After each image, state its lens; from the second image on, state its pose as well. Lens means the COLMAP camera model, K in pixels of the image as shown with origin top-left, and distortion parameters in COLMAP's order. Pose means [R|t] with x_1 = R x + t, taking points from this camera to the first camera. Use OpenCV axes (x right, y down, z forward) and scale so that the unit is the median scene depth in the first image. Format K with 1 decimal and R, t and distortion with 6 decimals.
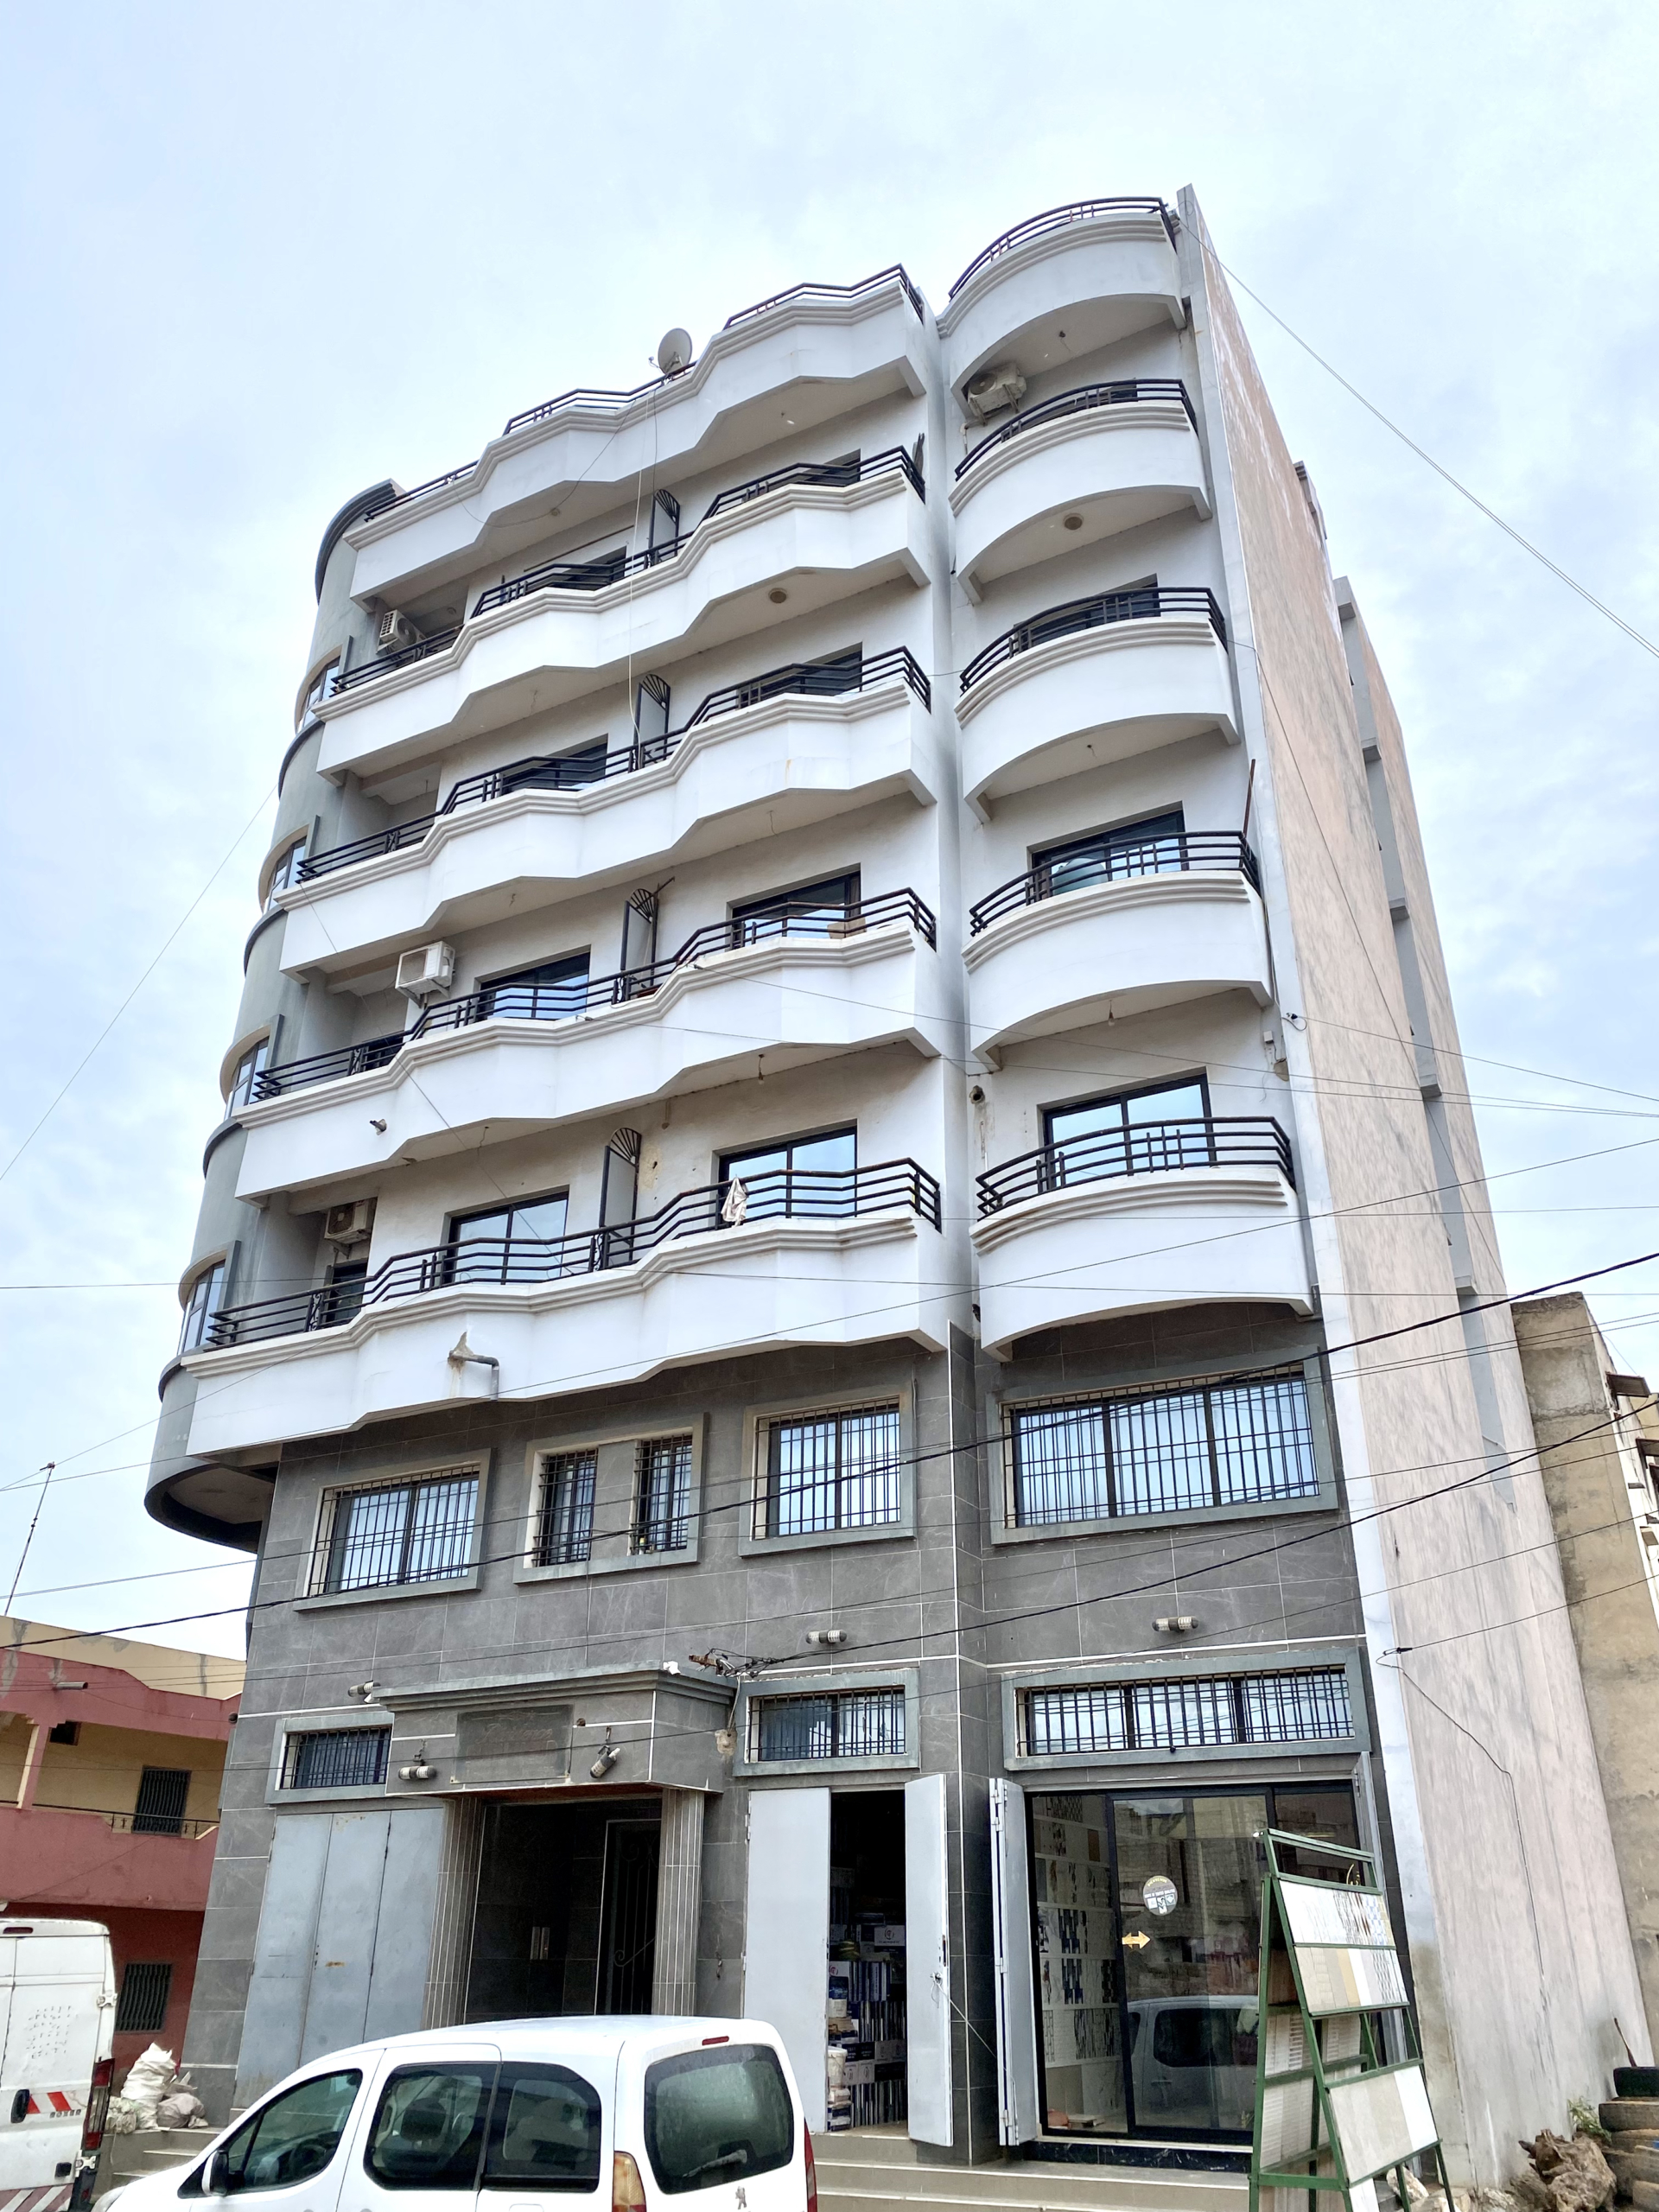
lens RADIAL K [[1683.6, 0, 833.9], [0, 1683.6, 1109.8], [0, 0, 1]] dist [0.004674, 0.001034]
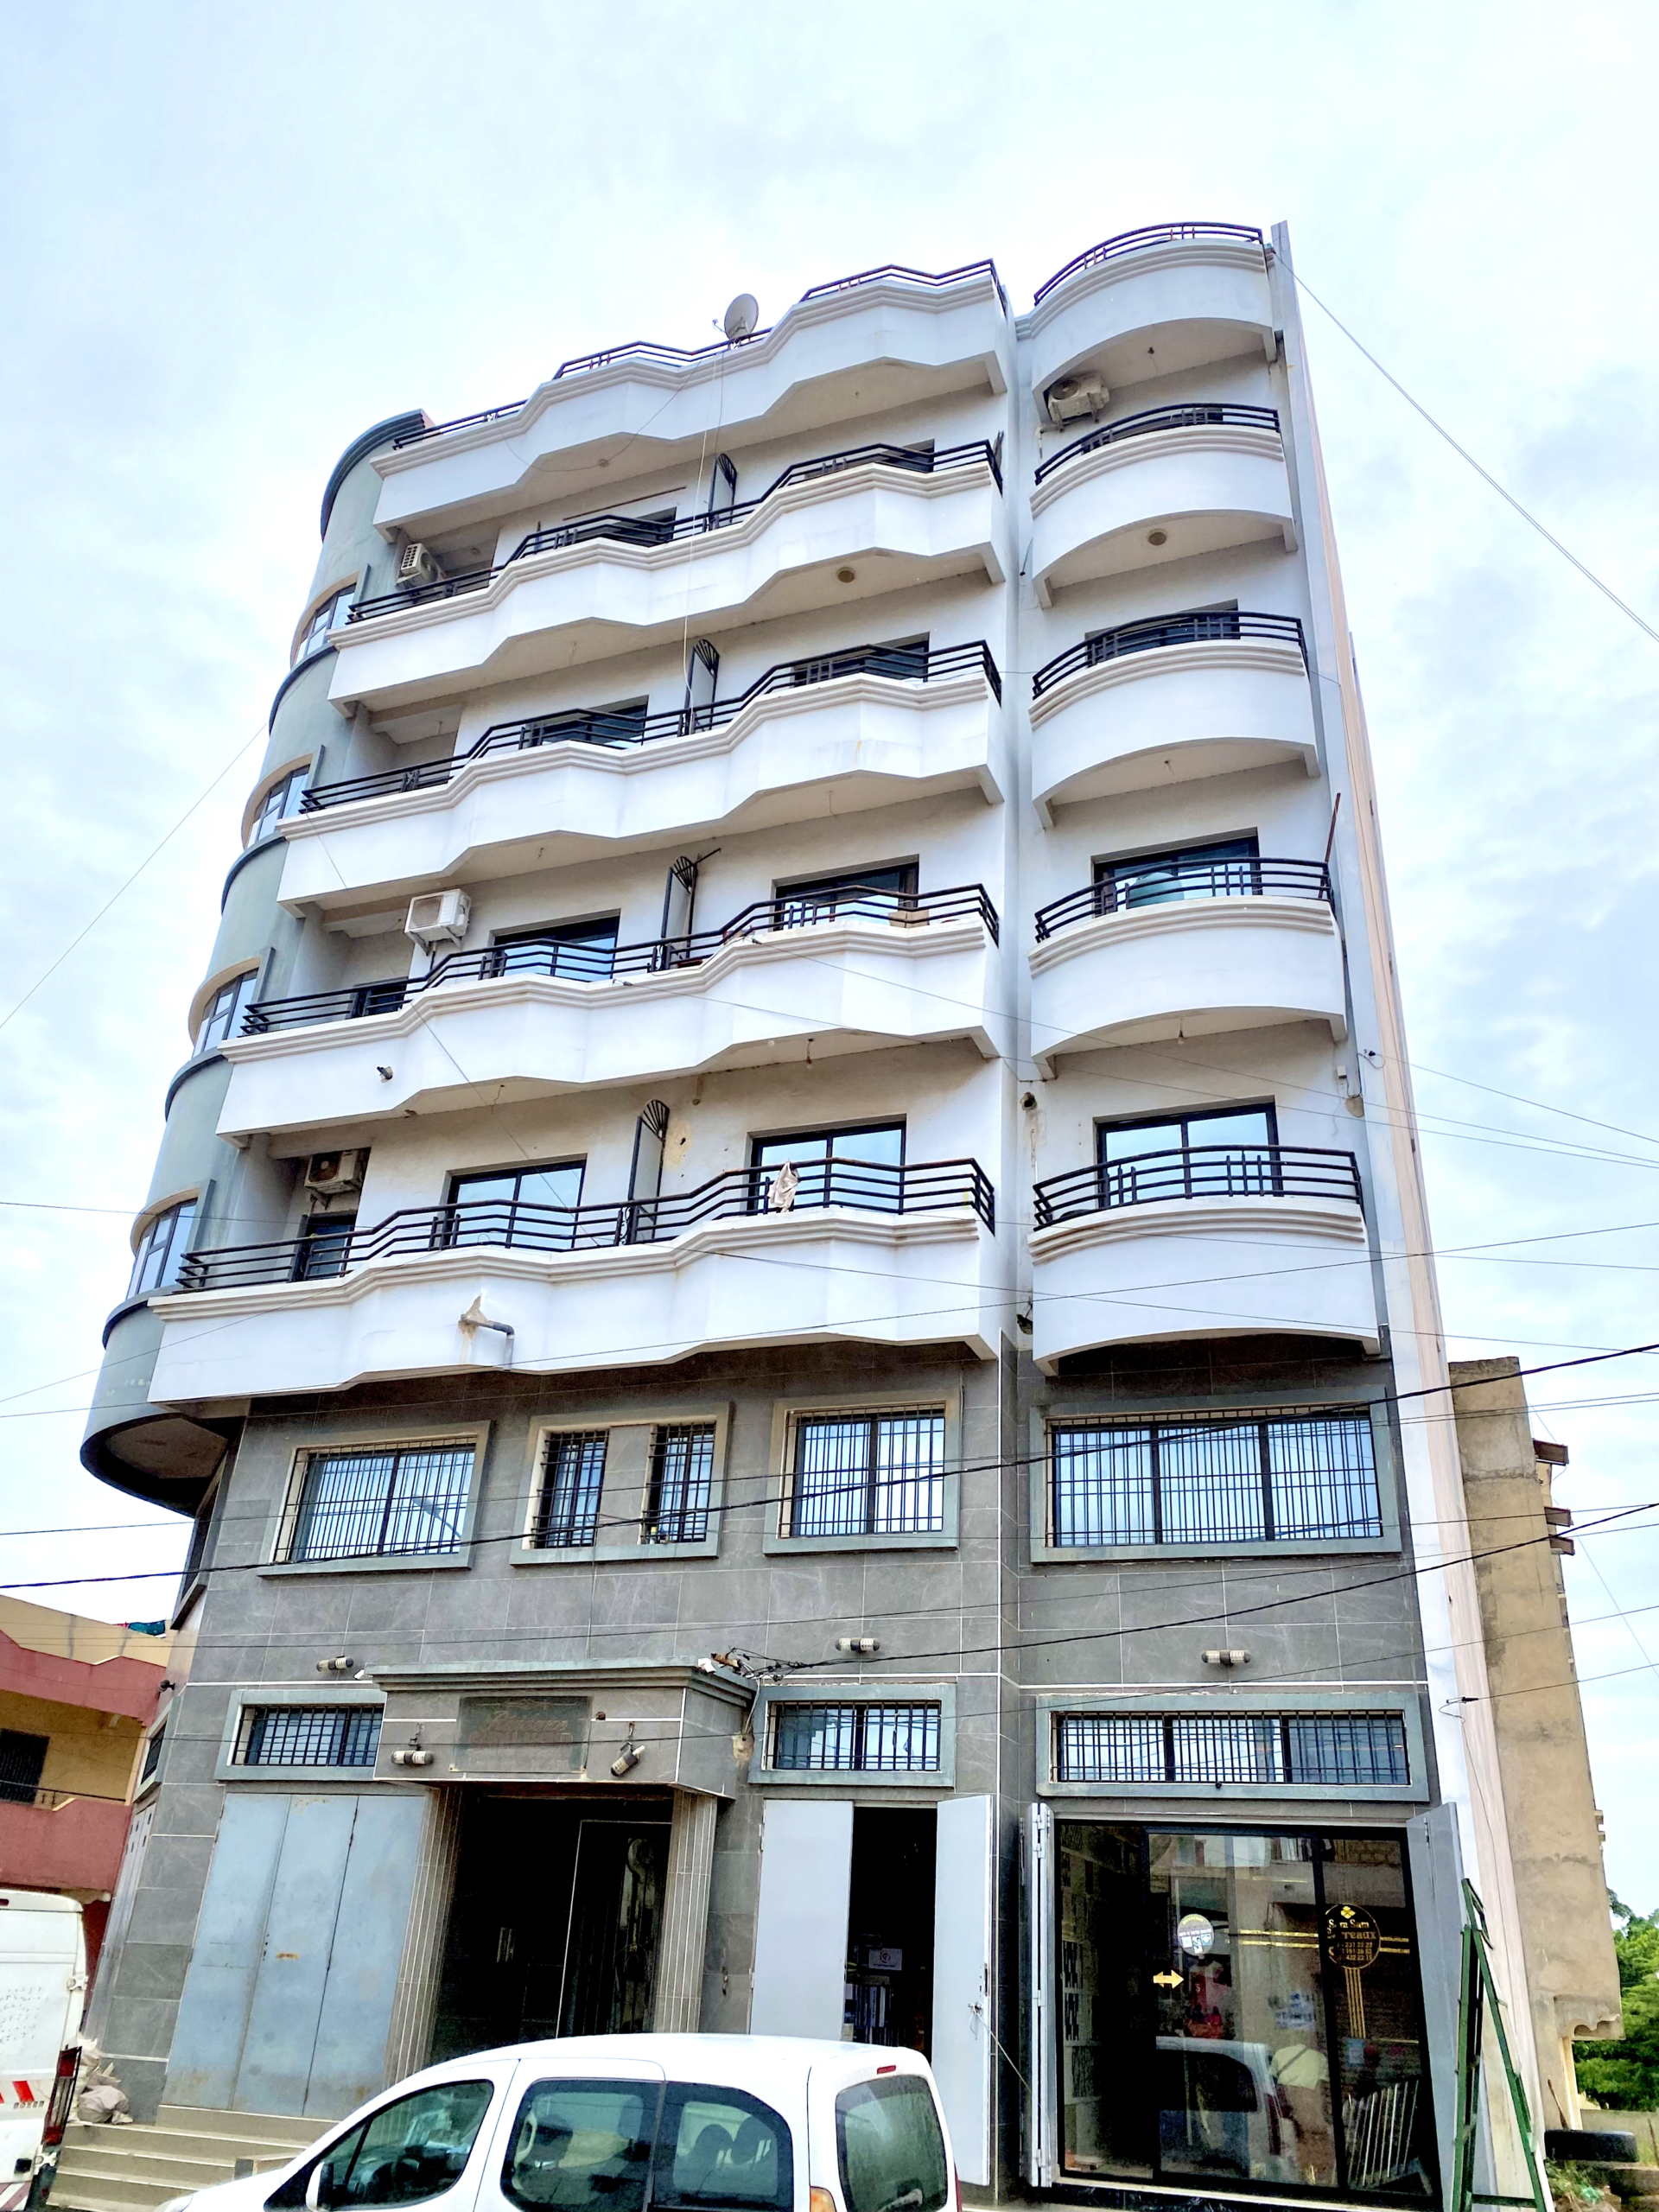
lens RADIAL K [[1686.3, 0, 823.3], [0, 1686.3, 1100.8], [0, 0, 1]] dist [0.006219, -0.002476]
pose [[0.991640, 0.098594, 0.083242, -0.116597], [-0.097639, 0.995102, -0.015469, 0.017782], [-0.084360, 0.007212, 0.996409, 0.033005]]
